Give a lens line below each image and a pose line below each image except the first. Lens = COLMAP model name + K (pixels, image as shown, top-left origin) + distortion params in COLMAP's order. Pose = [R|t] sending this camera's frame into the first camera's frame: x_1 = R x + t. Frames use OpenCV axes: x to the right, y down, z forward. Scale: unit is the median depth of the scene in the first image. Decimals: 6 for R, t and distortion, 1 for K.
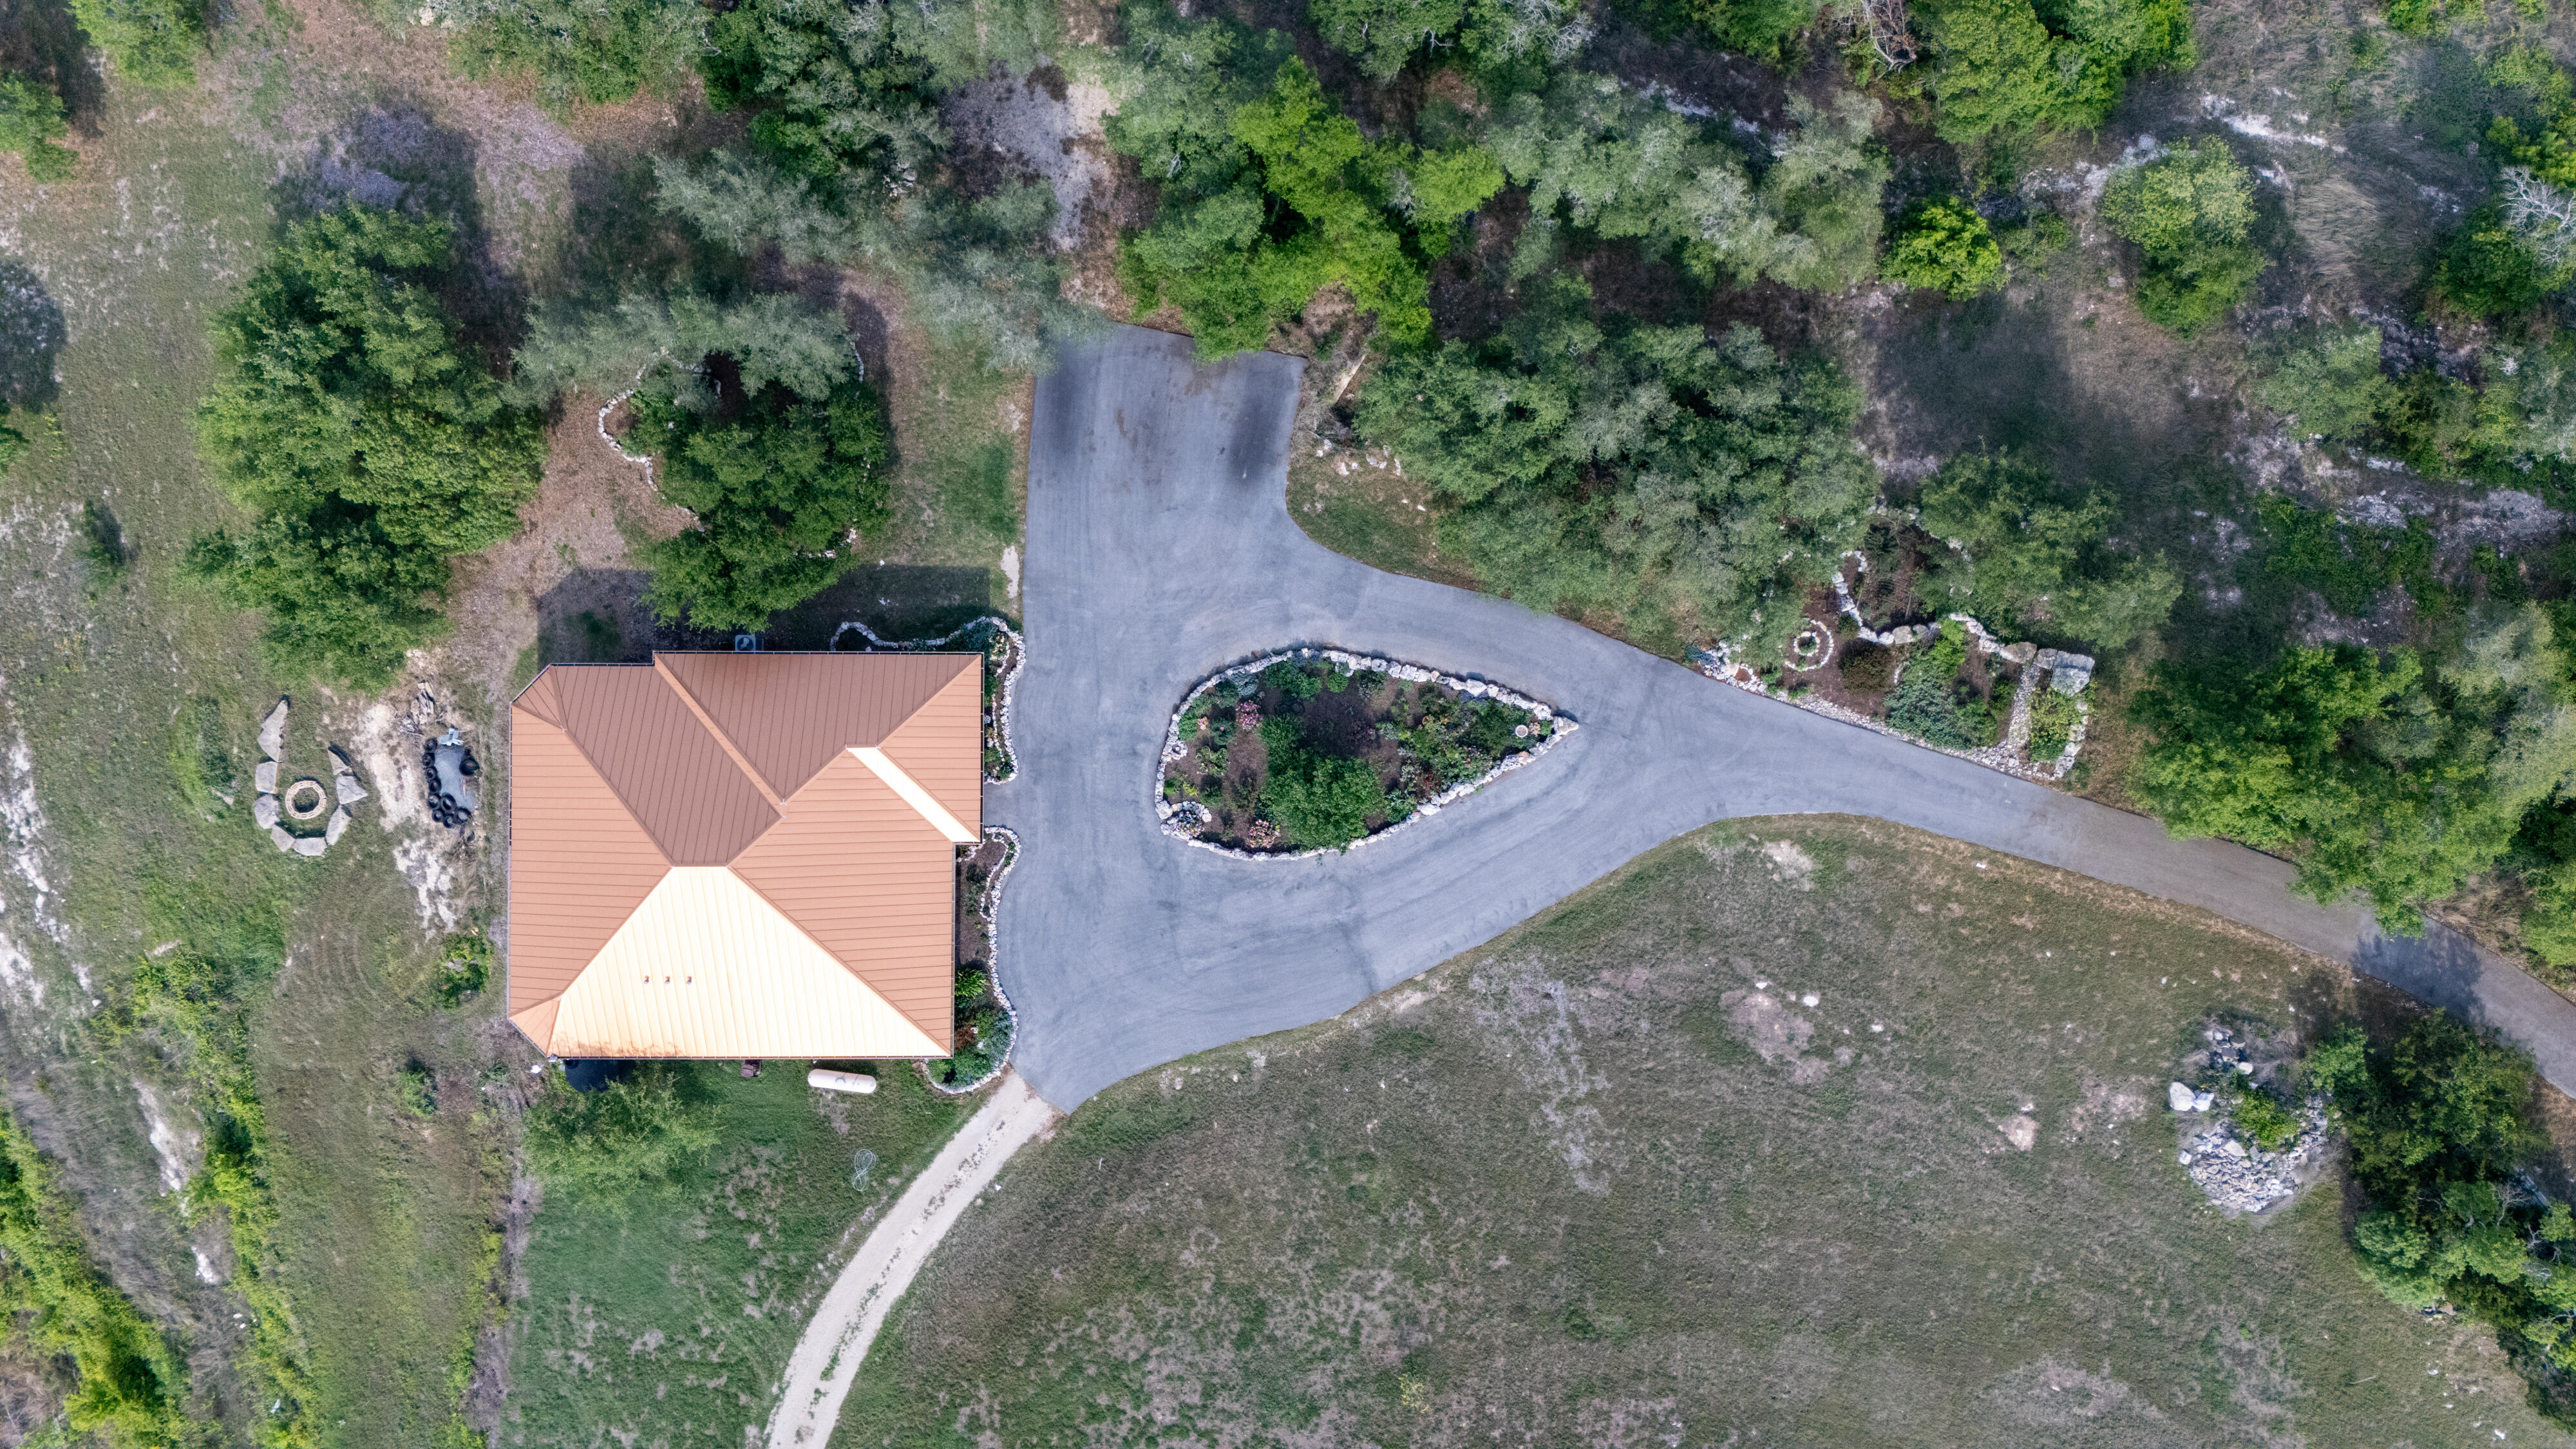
lens RADIAL K [[1900.8, 0, 1288.0], [0, 1900.8, 724.5], [0, 0, 1]] dist [0.058573, -0.101105]
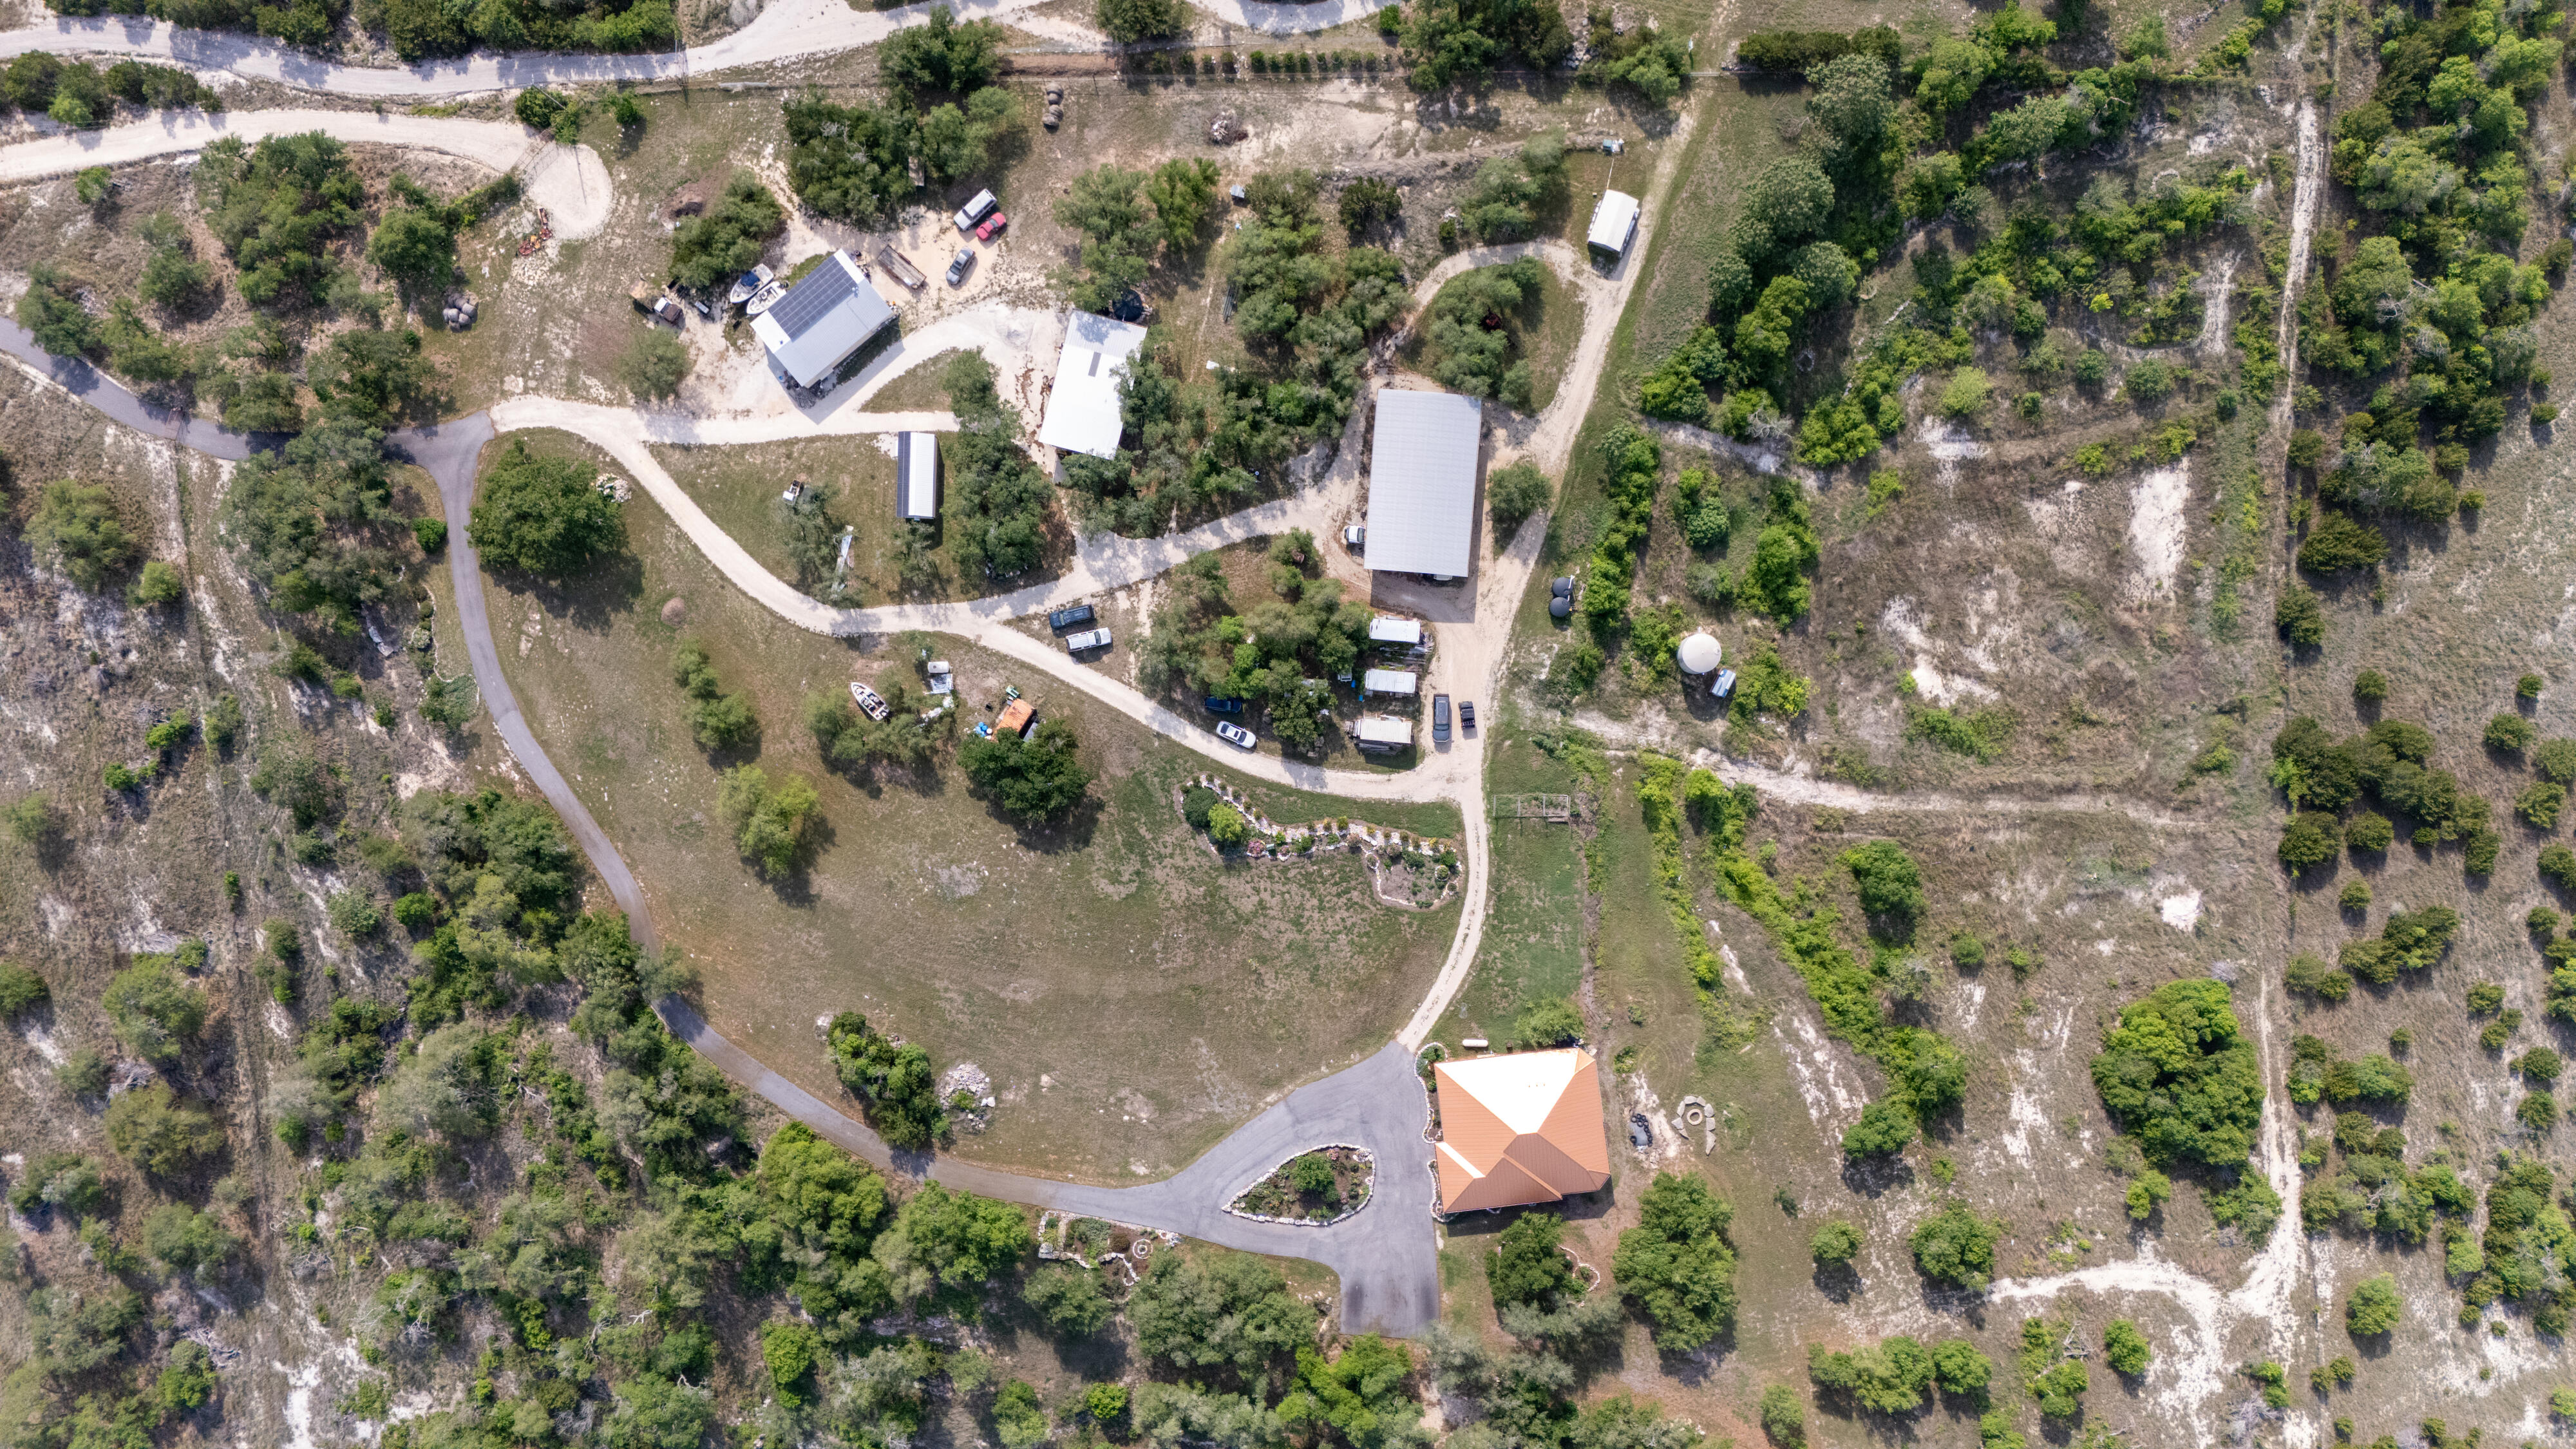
lens RADIAL K [[1803.7, 0, 1288.0], [0, 1803.7, 724.5], [0, 0, 1]] dist [-0.000628, -0.000946]
pose [[-0.991020, 0.129654, 0.032709, -0.113278], [-0.127286, -0.989647, 0.066306, 0.499858], [0.040968, 0.061547, 0.997263, -1.593159]]
